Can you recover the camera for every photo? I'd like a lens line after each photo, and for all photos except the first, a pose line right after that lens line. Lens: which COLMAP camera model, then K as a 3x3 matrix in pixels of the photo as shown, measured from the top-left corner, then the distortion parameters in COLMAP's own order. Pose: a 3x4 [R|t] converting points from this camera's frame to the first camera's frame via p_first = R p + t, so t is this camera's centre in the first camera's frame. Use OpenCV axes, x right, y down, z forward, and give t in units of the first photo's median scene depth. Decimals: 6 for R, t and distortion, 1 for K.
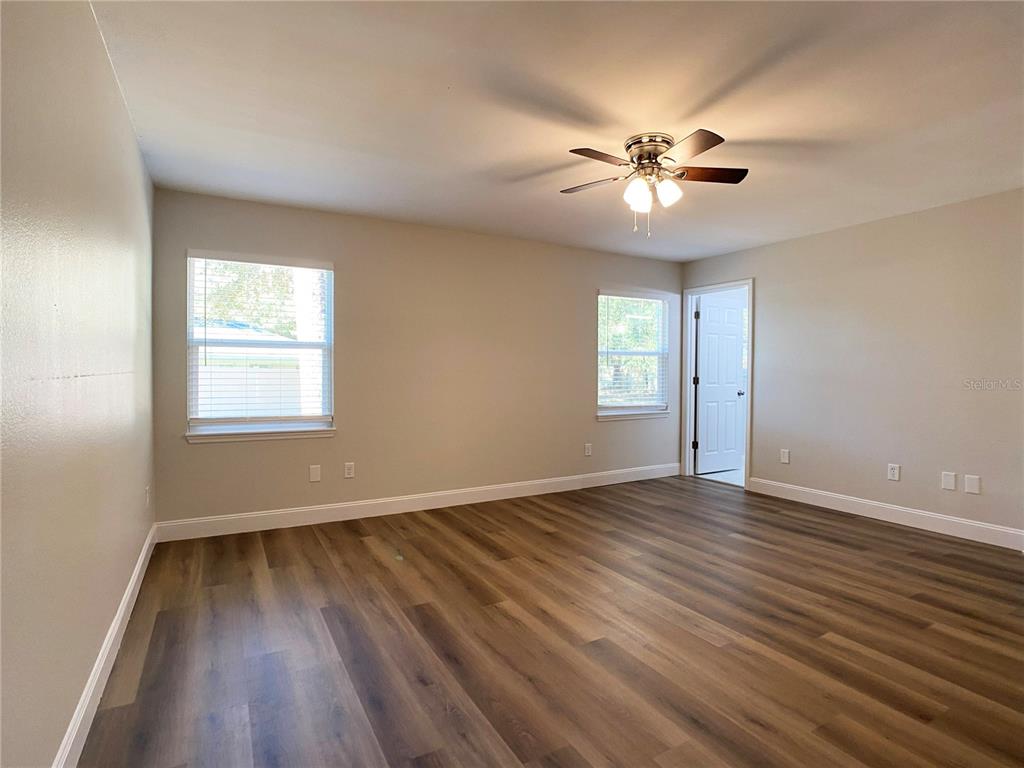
lens RADIAL K [[528.3, 0, 512.3], [0, 528.3, 375.8], [0, 0, 1]] dist [-0.047158, 0.015510]
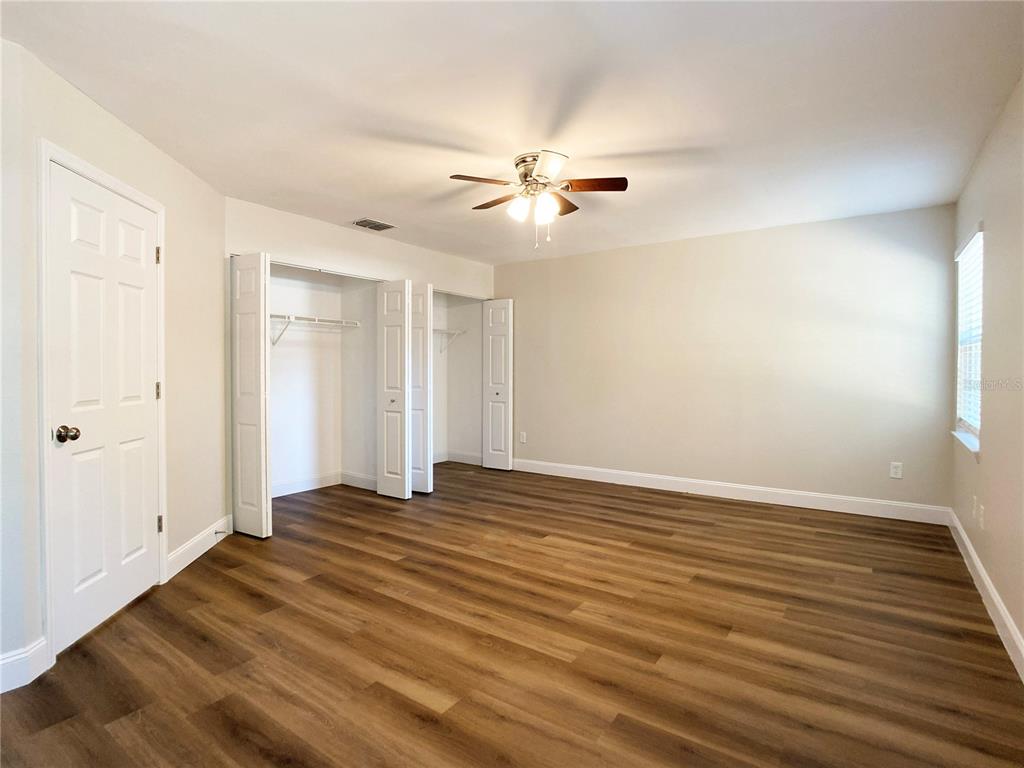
lens RADIAL K [[528.3, 0, 512.3], [0, 528.3, 375.8], [0, 0, 1]] dist [-0.047158, 0.015510]
pose [[-0.902636, 0.007007, -0.430348, 0.718217], [-0.005945, 0.999569, 0.028745, -0.024669], [0.430364, 0.028505, -0.902205, 1.825533]]
